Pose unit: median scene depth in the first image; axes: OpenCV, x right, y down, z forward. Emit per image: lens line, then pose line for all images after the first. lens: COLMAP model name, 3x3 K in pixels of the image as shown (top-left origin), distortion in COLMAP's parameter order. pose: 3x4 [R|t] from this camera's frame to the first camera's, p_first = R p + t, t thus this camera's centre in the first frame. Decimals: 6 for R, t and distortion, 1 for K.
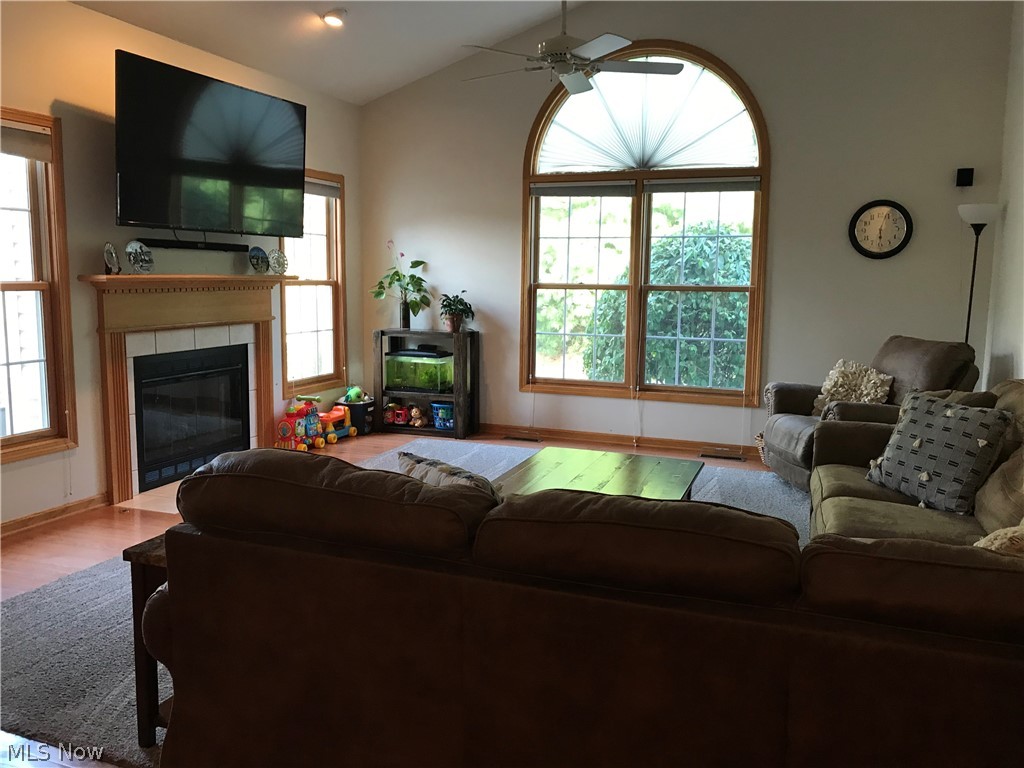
lens RADIAL K [[850.0, 0, 510.1], [0, 850.0, 386.5], [0, 0, 1]] dist [0.041409, -0.053620]
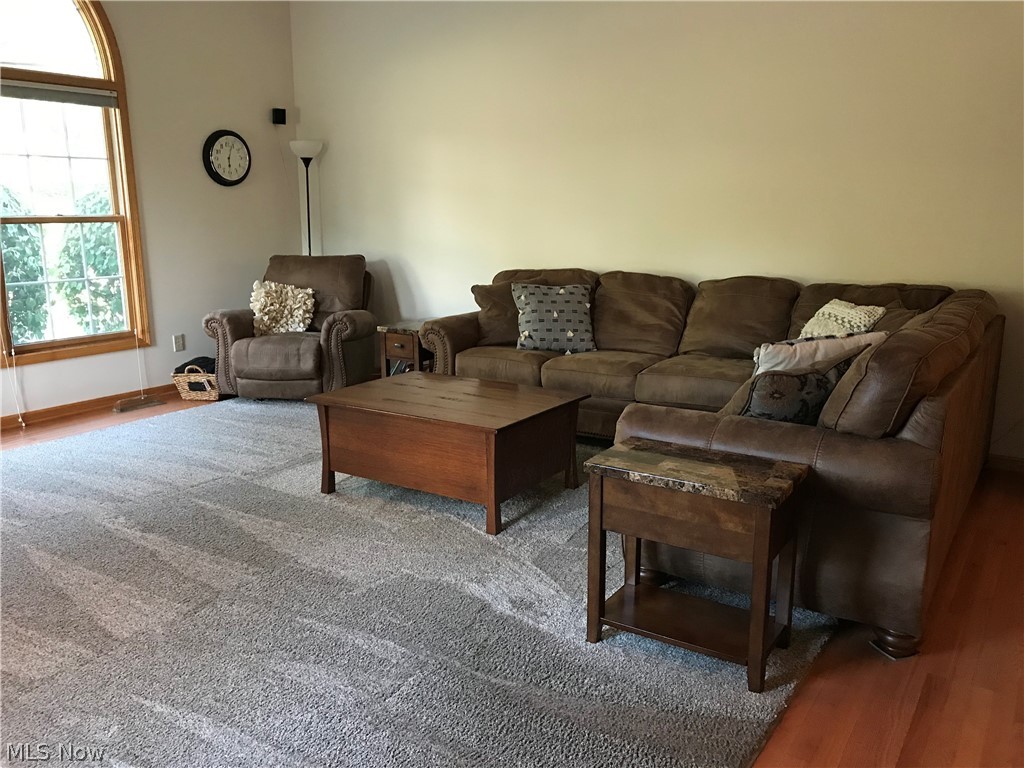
lens RADIAL K [[850.0, 0, 512.4], [0, 850.0, 381.9], [0, 0, 1]] dist [0.041409, -0.053620]
pose [[0.211885, -0.212528, 0.953906, -0.822083], [0.137901, 0.972804, 0.186108, -0.088392], [-0.967516, 0.092111, 0.235430, 0.618354]]
